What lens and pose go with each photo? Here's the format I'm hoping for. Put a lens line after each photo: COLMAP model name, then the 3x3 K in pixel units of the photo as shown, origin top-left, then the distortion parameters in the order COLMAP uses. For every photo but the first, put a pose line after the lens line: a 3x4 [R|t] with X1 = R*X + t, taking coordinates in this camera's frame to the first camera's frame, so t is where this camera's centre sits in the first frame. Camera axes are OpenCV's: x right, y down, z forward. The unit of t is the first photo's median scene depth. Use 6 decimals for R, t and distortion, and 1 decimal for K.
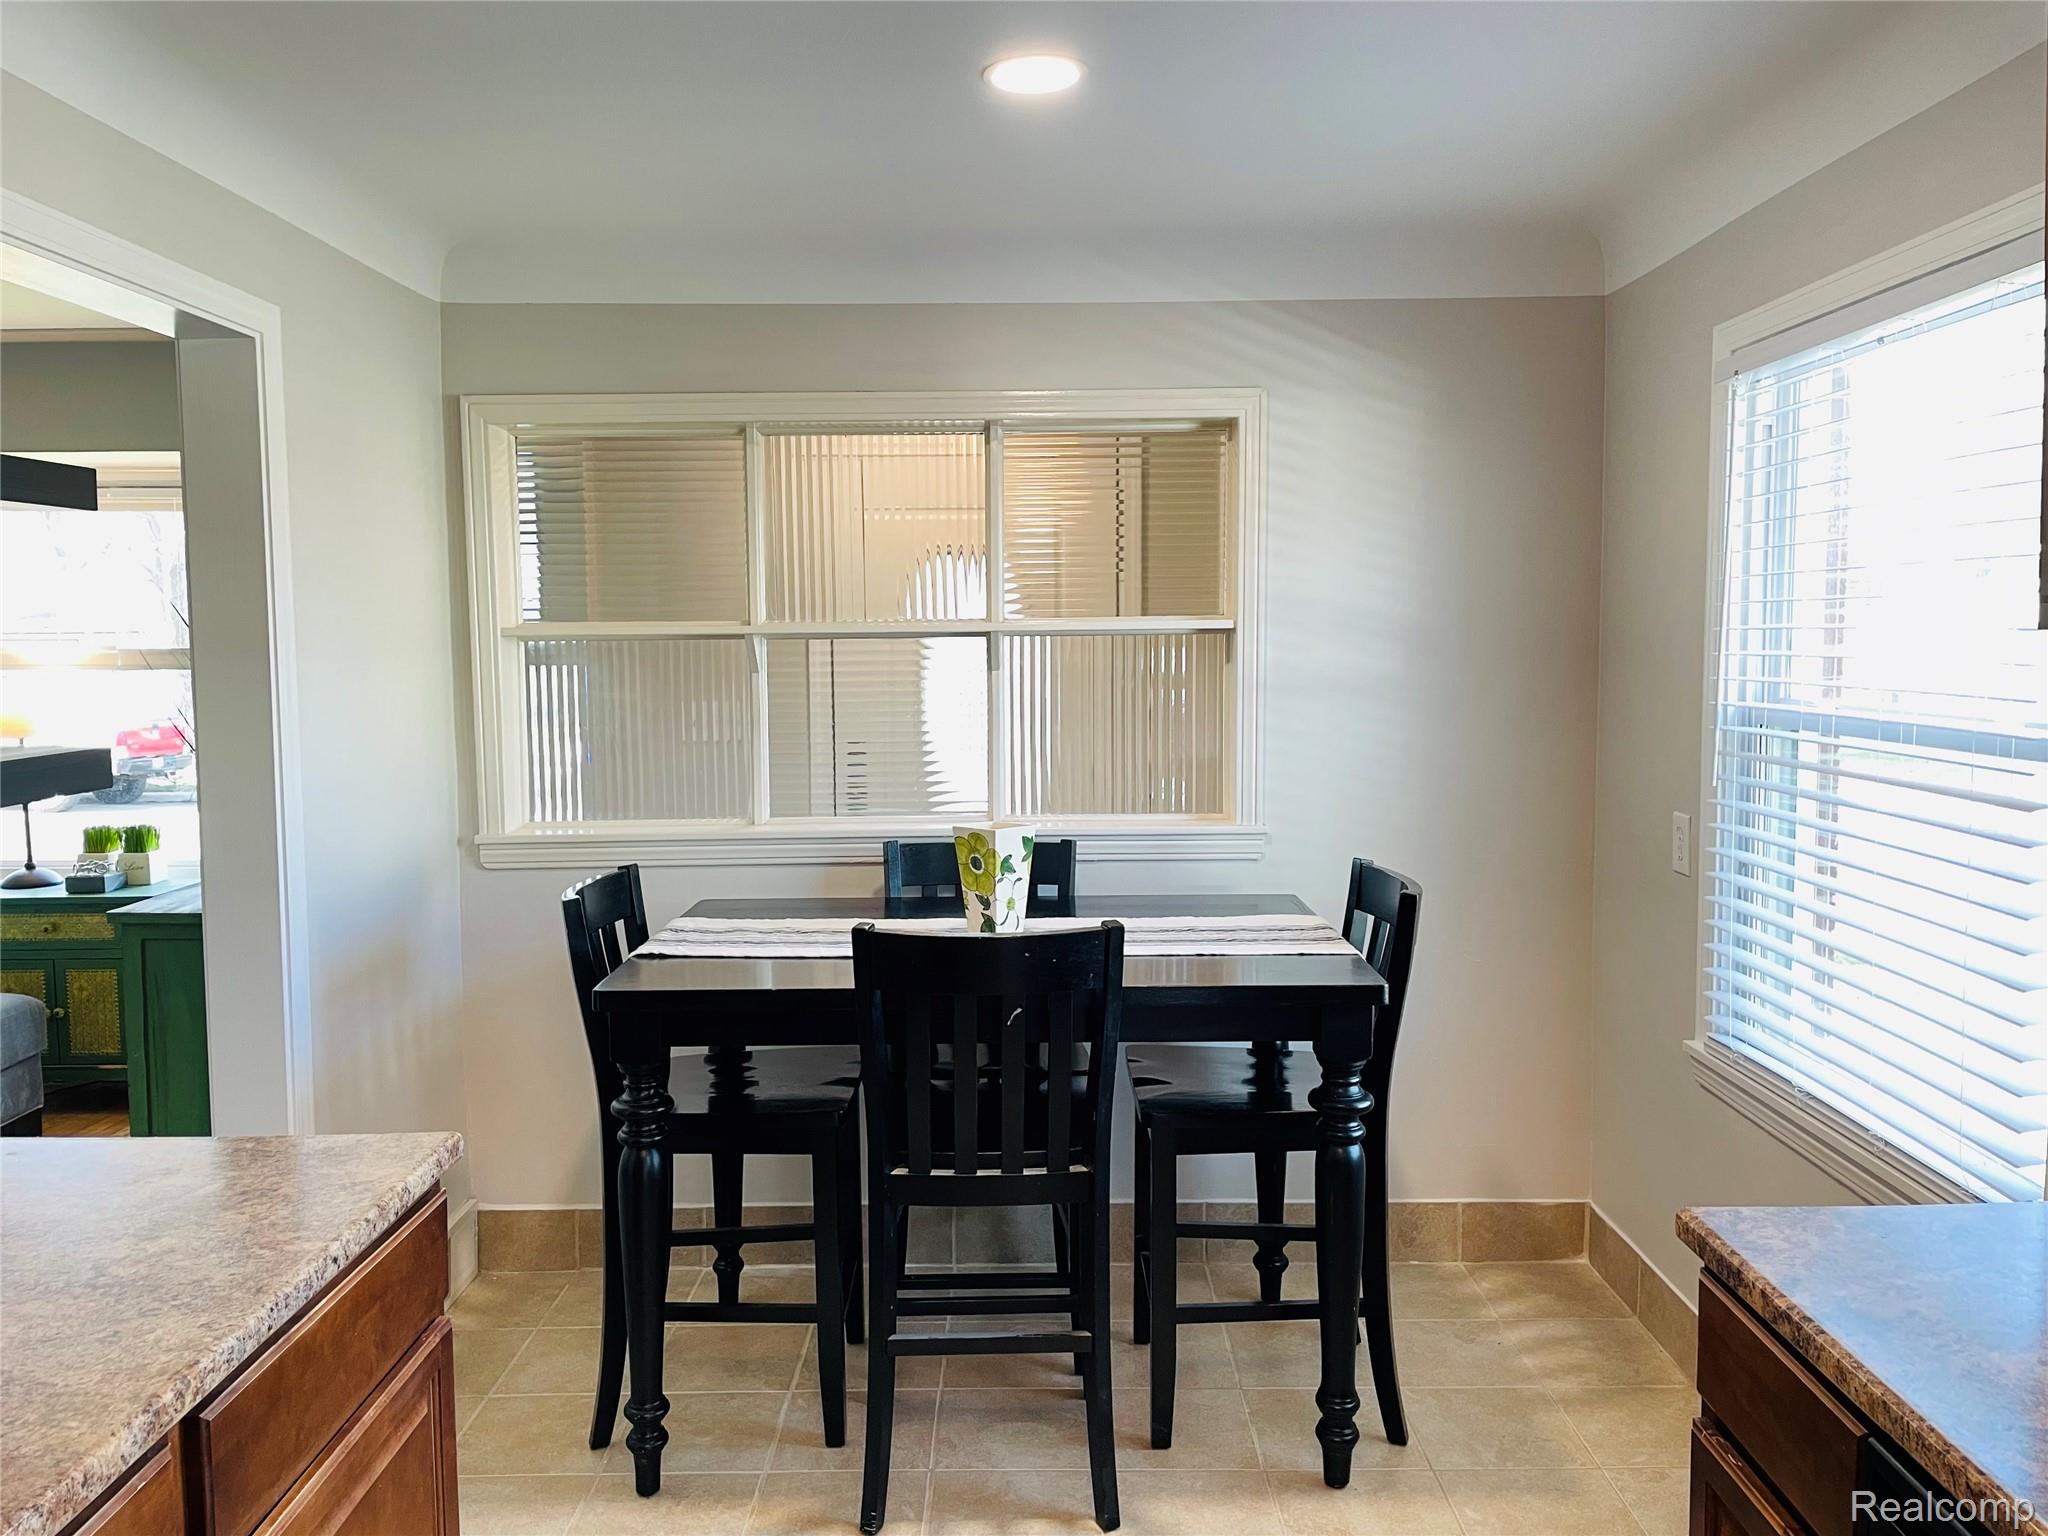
lens RADIAL K [[1528.5, 0, 1035.0], [0, 1528.5, 755.2], [0, 0, 1]] dist [0.095500, -0.132121]
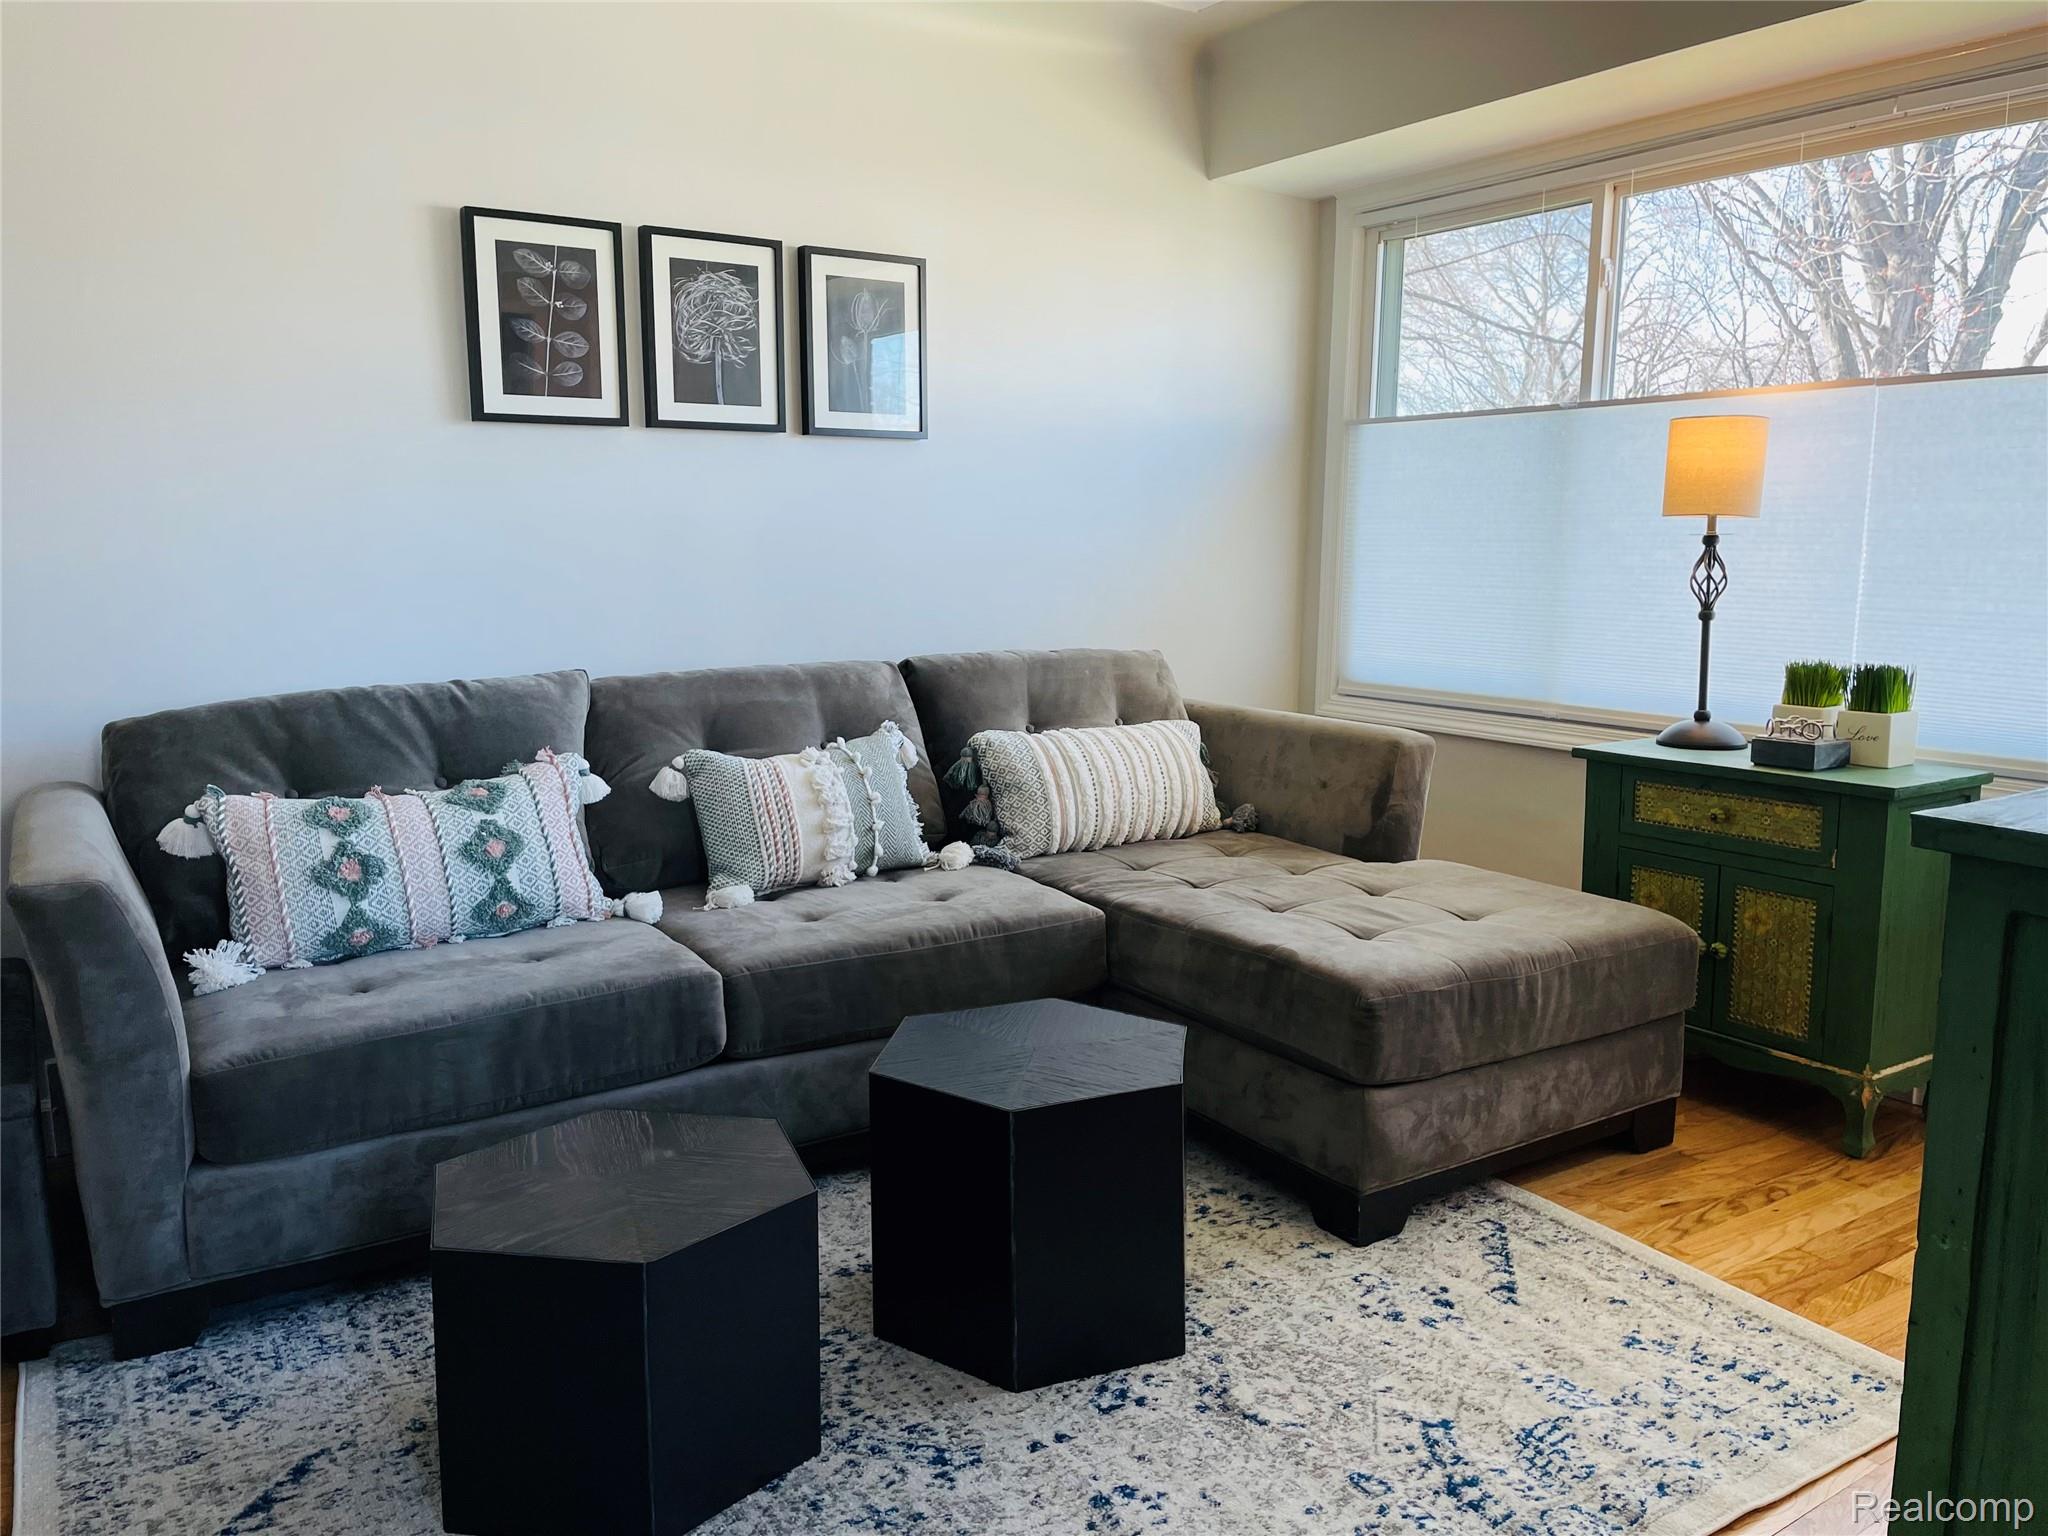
lens RADIAL K [[1528.5, 0, 1035.0], [0, 1528.5, 755.2], [0, 0, 1]] dist [0.095500, -0.132121]
pose [[0.554993, 0.119841, -0.823177, -0.290527], [-0.068156, 0.992792, 0.098583, 0.046627], [0.829058, 0.001391, 0.559161, 0.443894]]
